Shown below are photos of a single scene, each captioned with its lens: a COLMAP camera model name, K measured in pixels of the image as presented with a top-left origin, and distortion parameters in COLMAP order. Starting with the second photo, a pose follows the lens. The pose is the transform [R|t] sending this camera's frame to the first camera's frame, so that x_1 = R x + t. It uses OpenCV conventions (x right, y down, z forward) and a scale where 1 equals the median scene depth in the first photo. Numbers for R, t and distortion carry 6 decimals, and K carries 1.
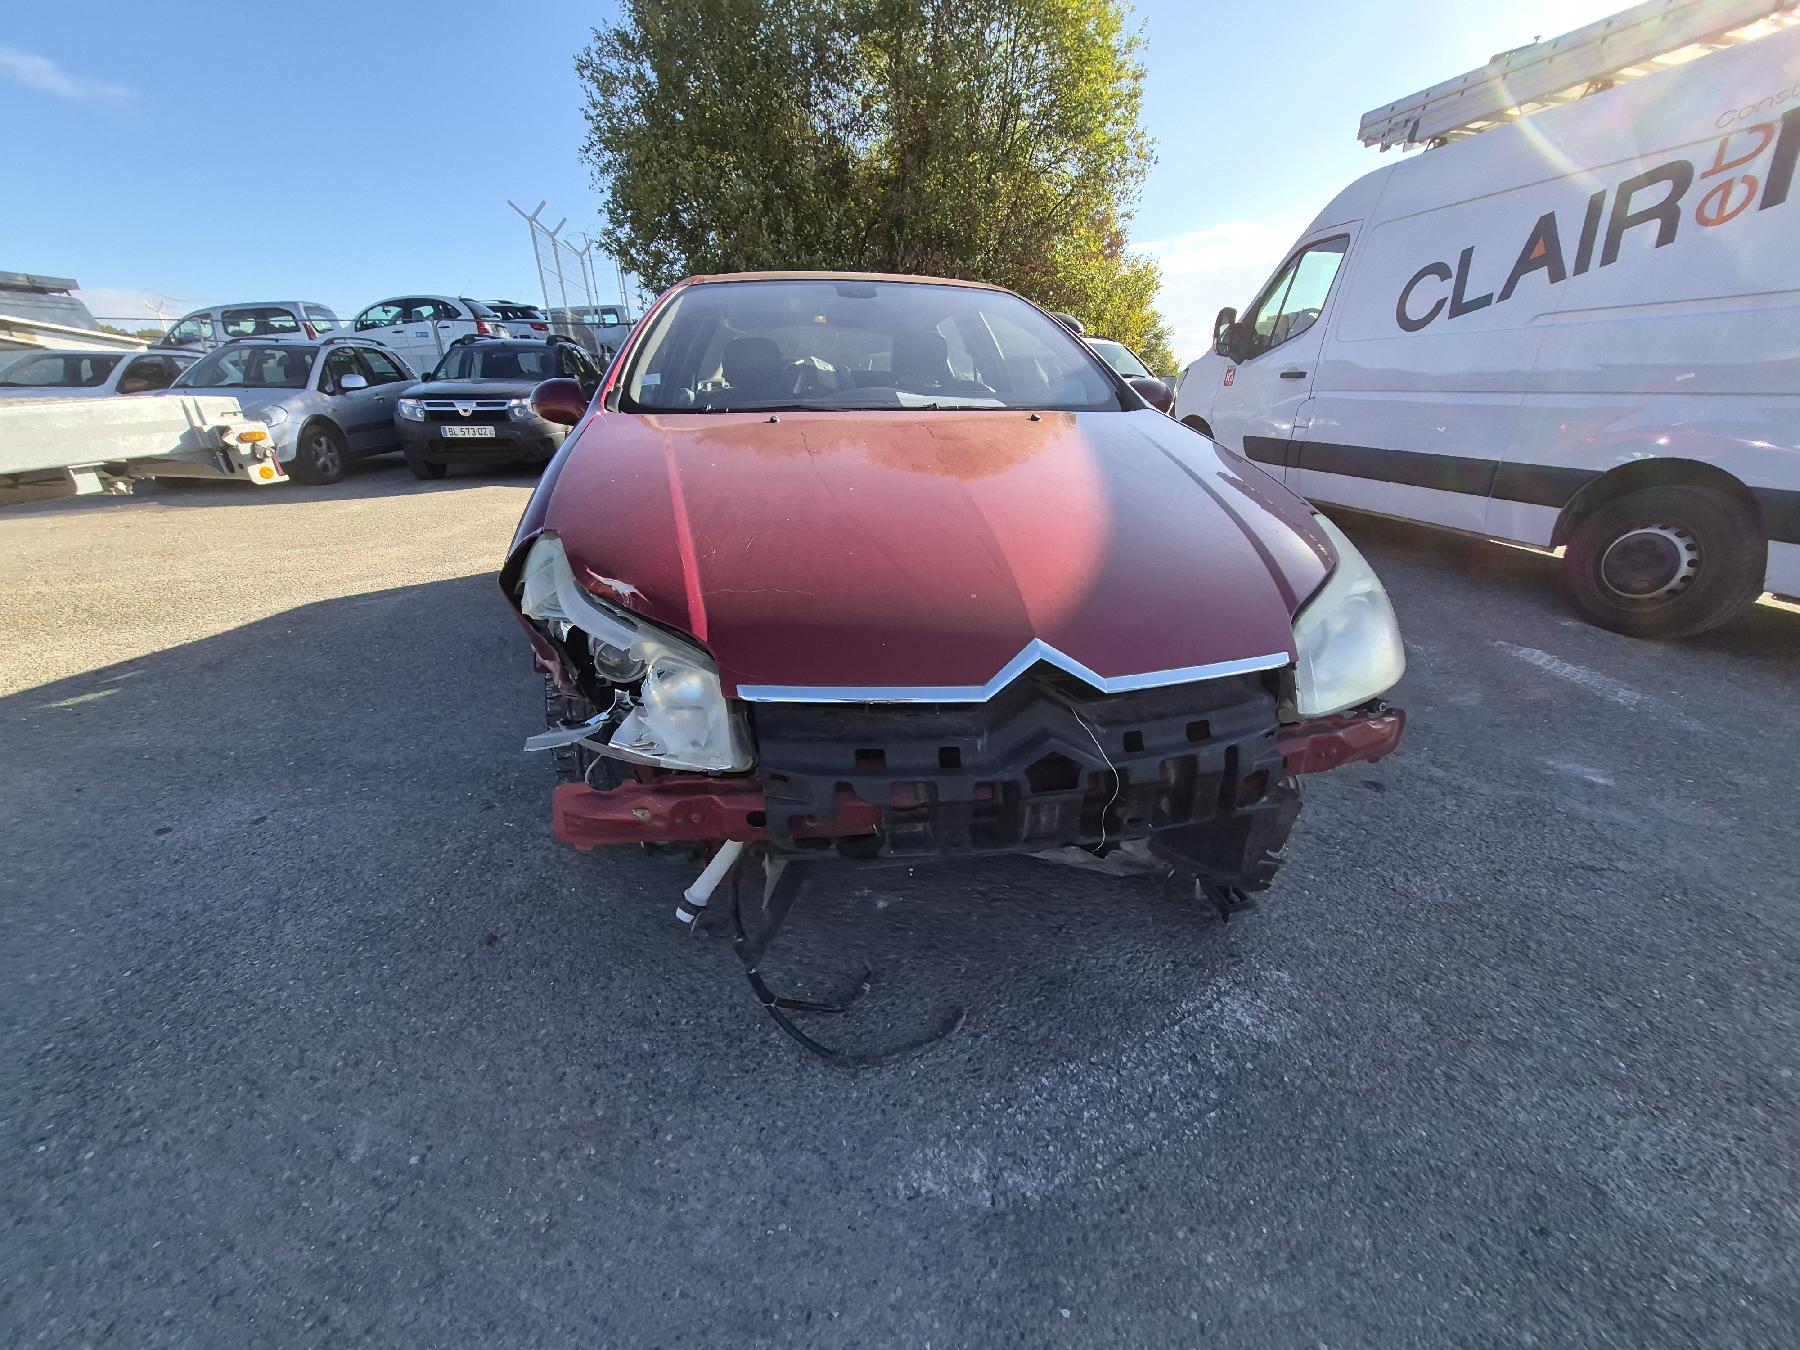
lens RADIAL K [[705.5, 0, 900.0], [0, 705.5, 675.0], [0, 0, 1]] dist [-0.002705, 0.000121]
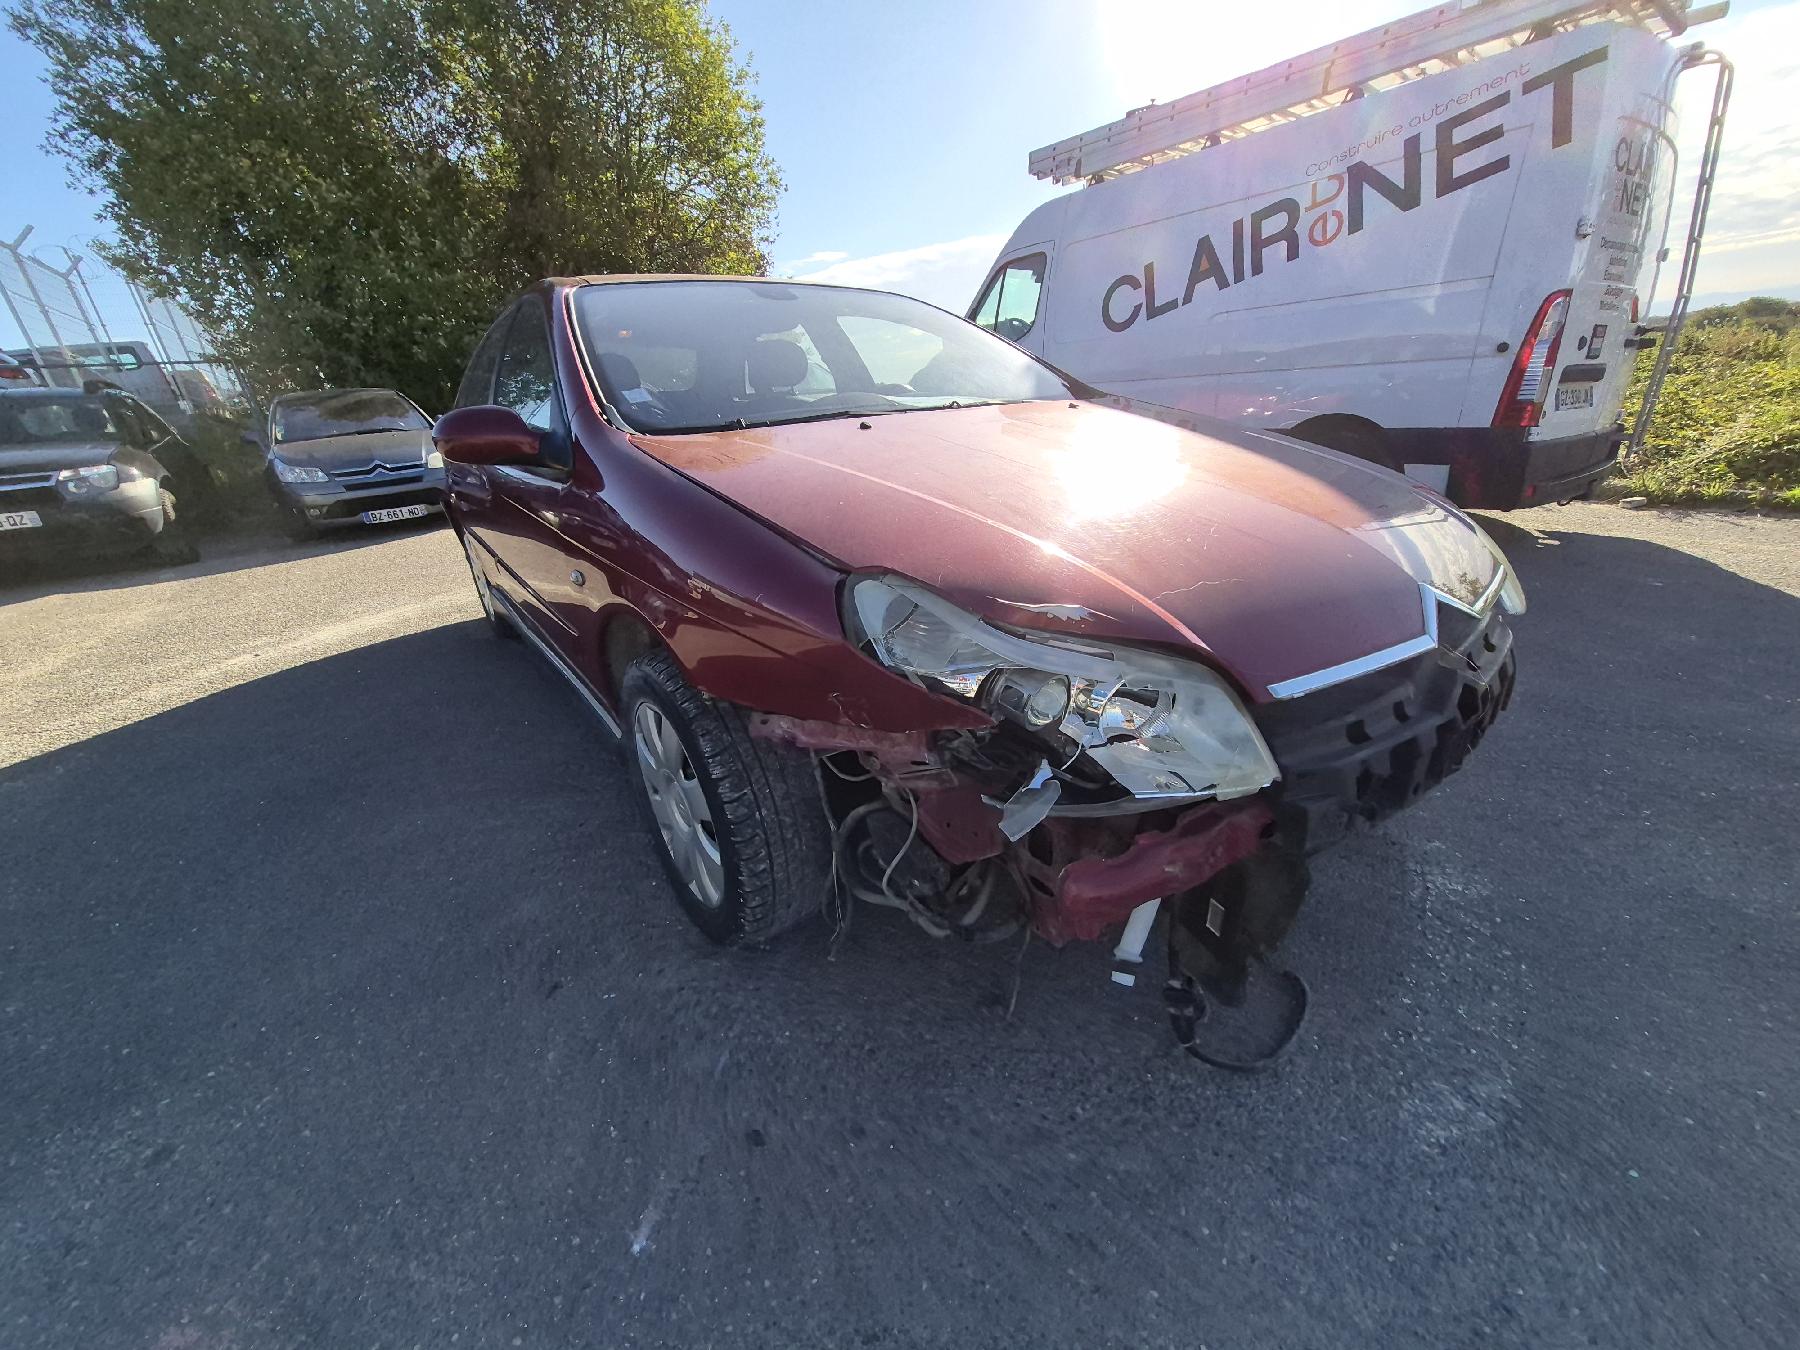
lens RADIAL K [[702.1, 0, 900.0], [0, 702.1, 675.0], [0, 0, 1]] dist [-0.000276, -0.001694]
pose [[0.893908, -0.218059, 0.391635, -0.249144], [0.227767, 0.973464, 0.022137, -0.031436], [-0.386070, 0.069413, 0.919854, 0.091594]]
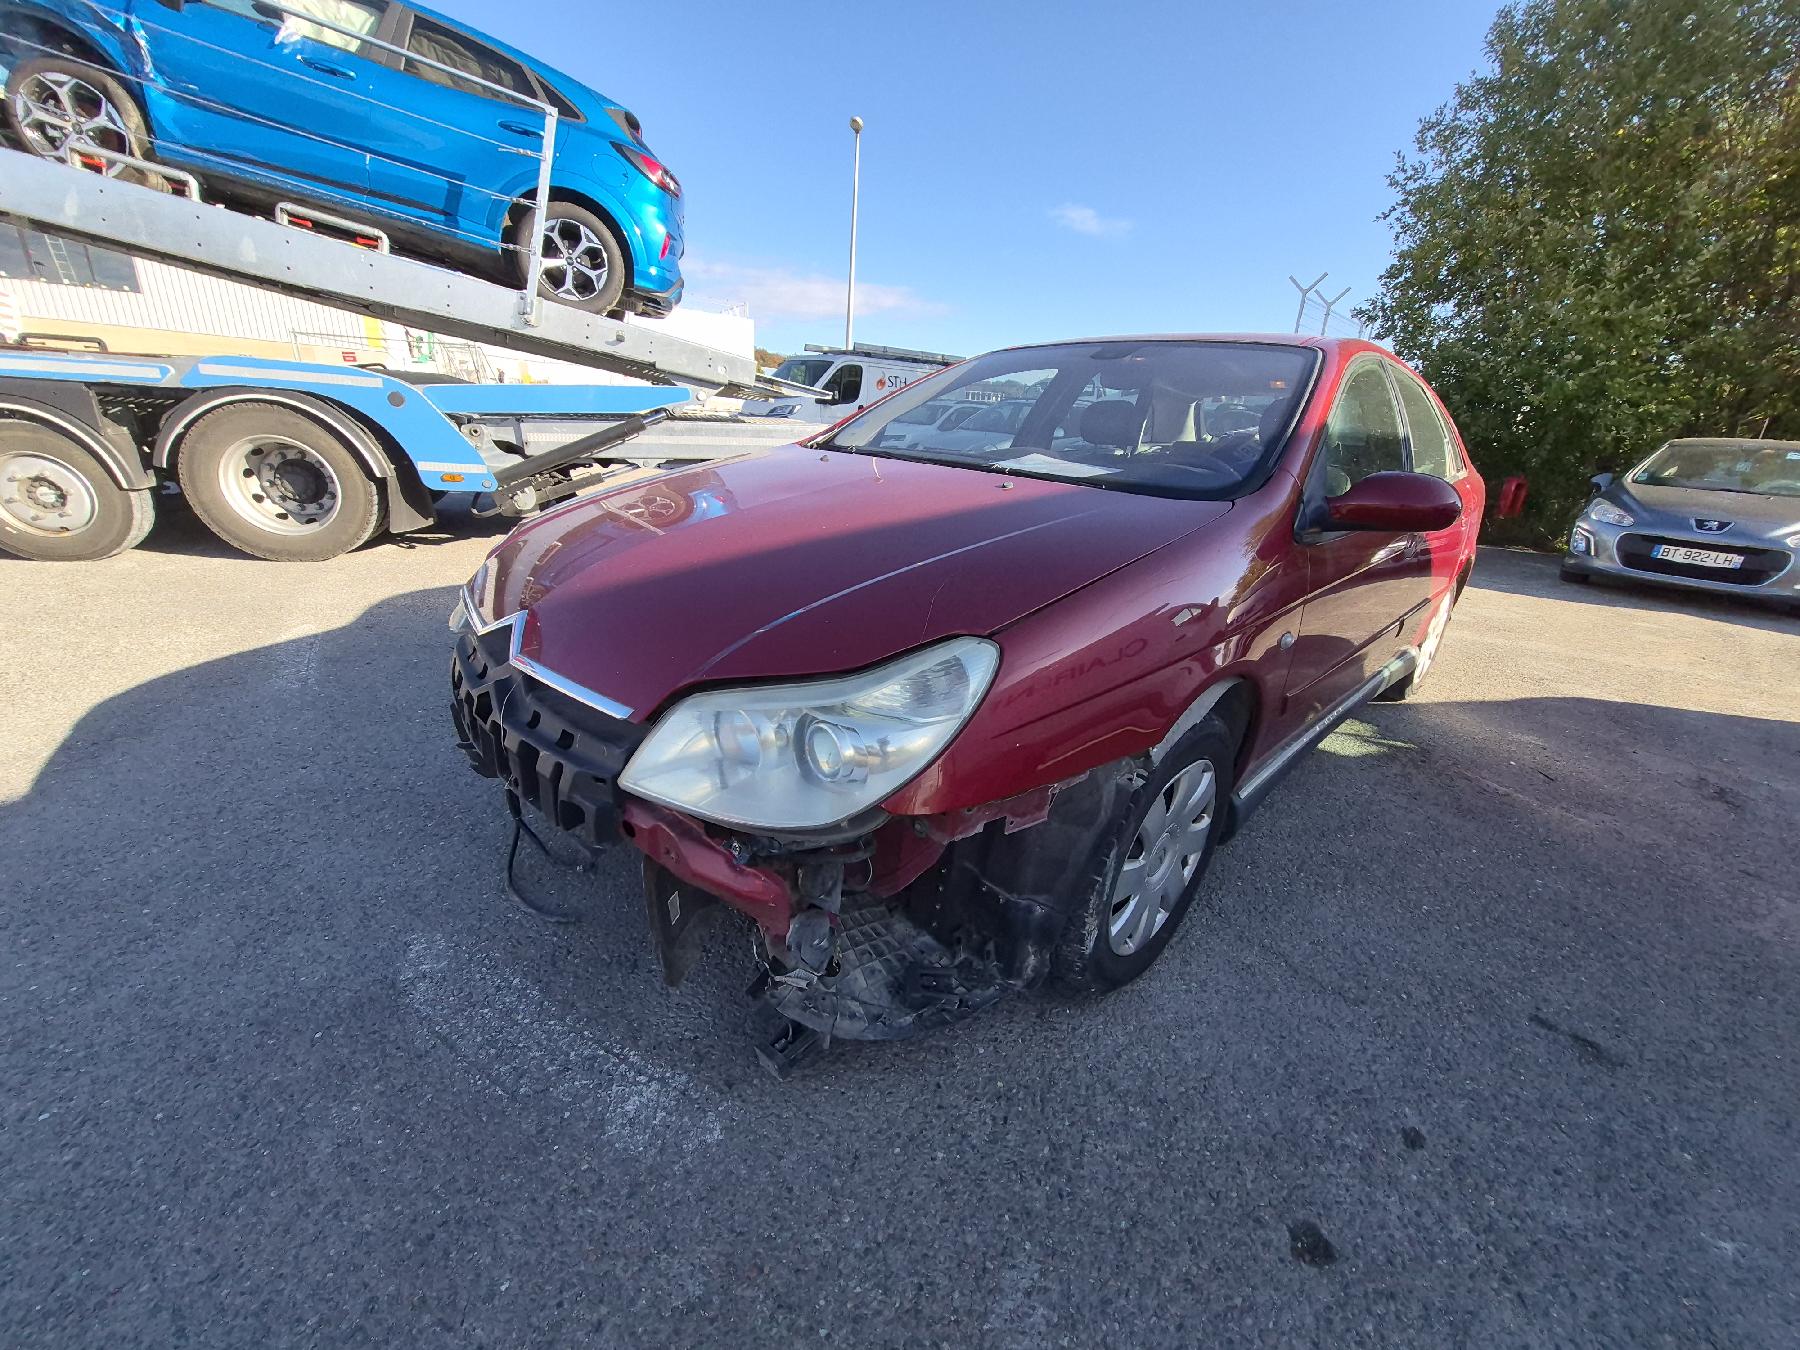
lens RADIAL K [[703.5, 0, 883.3], [0, 703.5, 671.8], [0, 0, 1]] dist [0.001123, 0.000078]
pose [[0.553168, 0.325137, -0.767001, 0.415814], [-0.388446, 0.915146, 0.107786, -0.090456], [0.736963, 0.238315, 0.632527, 0.181909]]
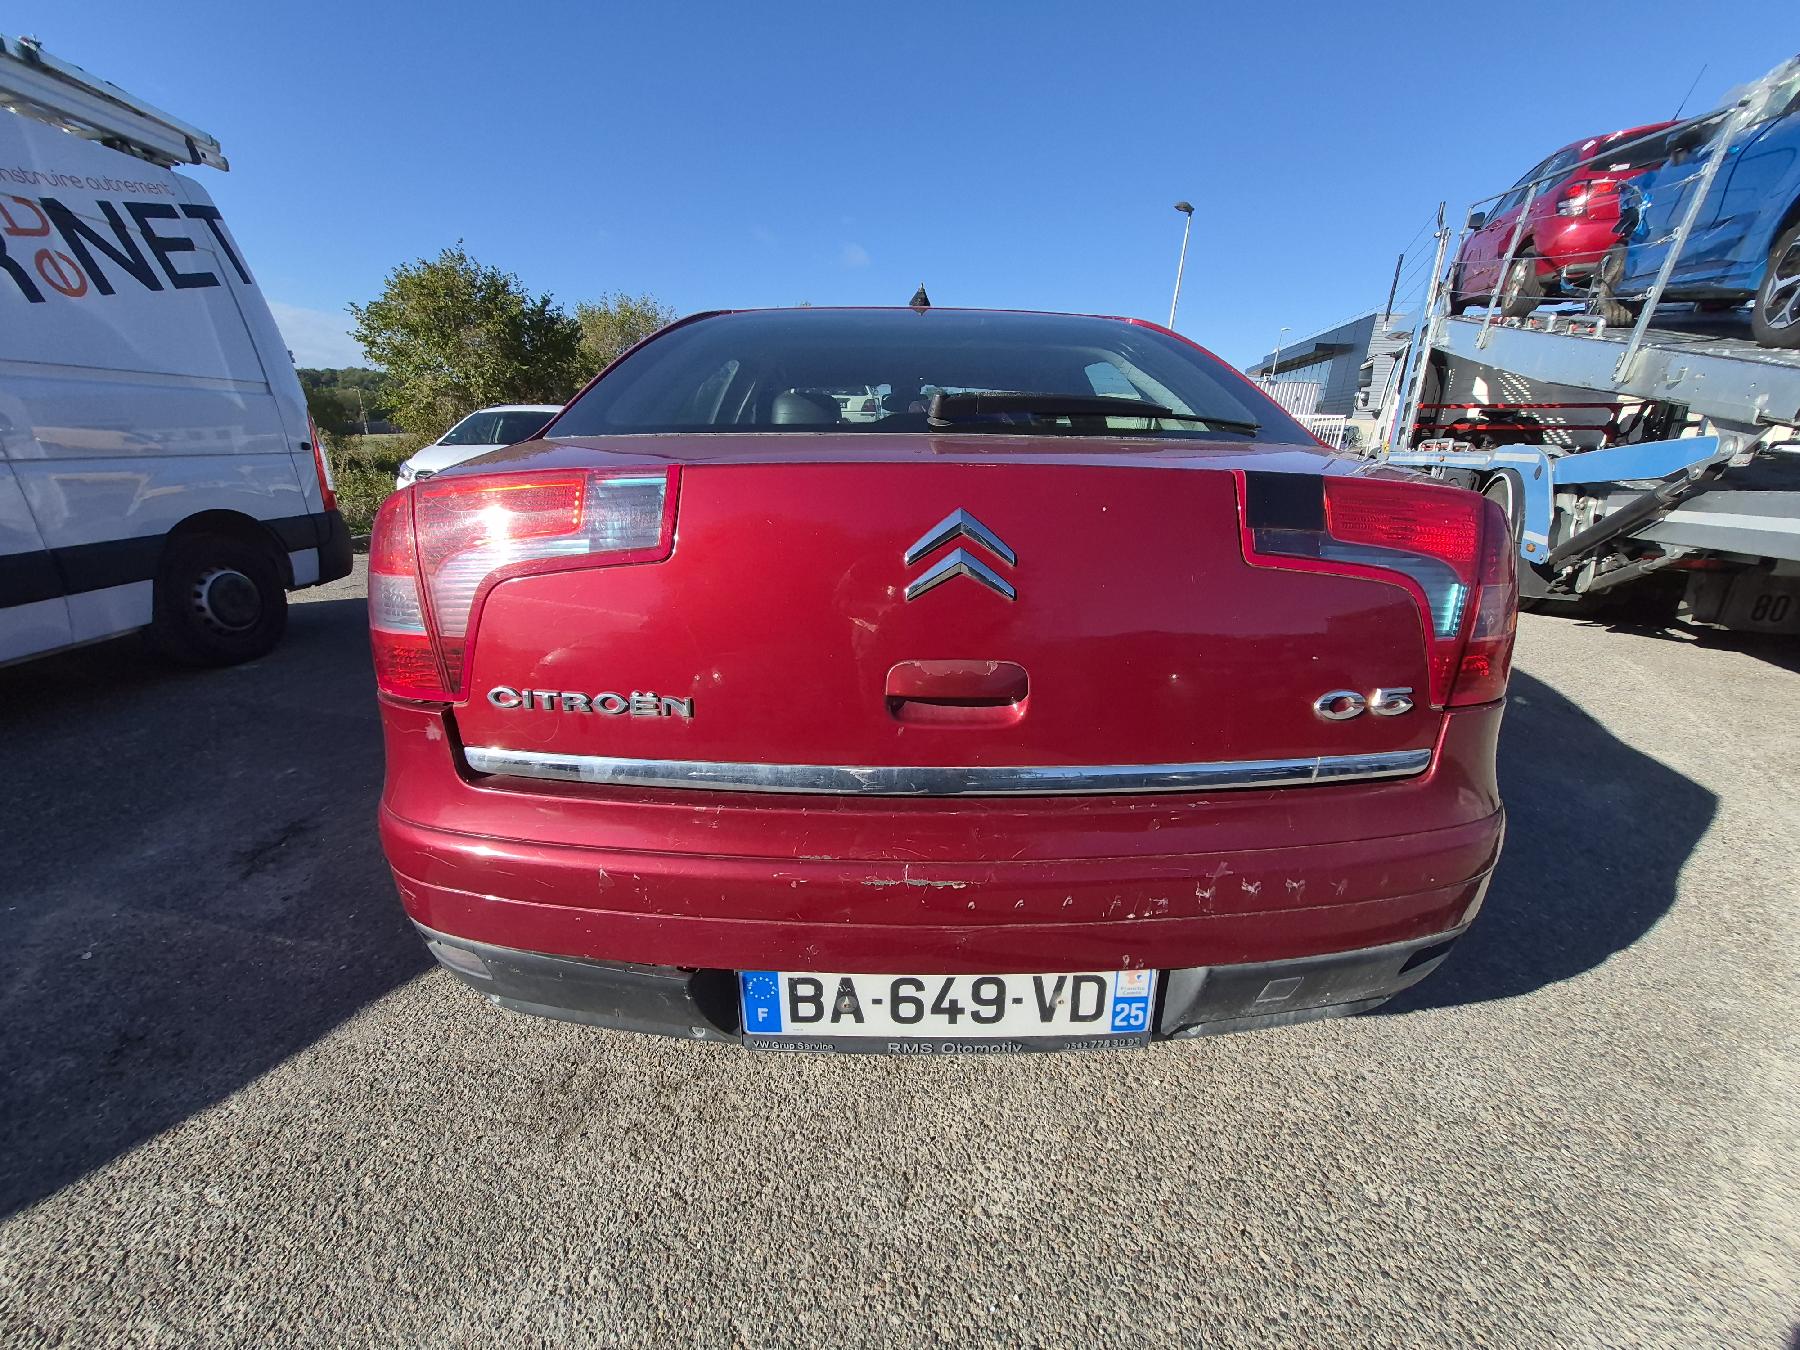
lens RADIAL K [[706.1, 0, 905.4], [0, 706.1, 677.8], [0, 0, 1]] dist [0.010371, -0.003399]
pose [[-0.987209, -0.041402, 0.153959, -0.165043], [0.069970, 0.755202, 0.651747, -0.660587], [-0.143254, 0.654183, -0.742646, 1.589326]]
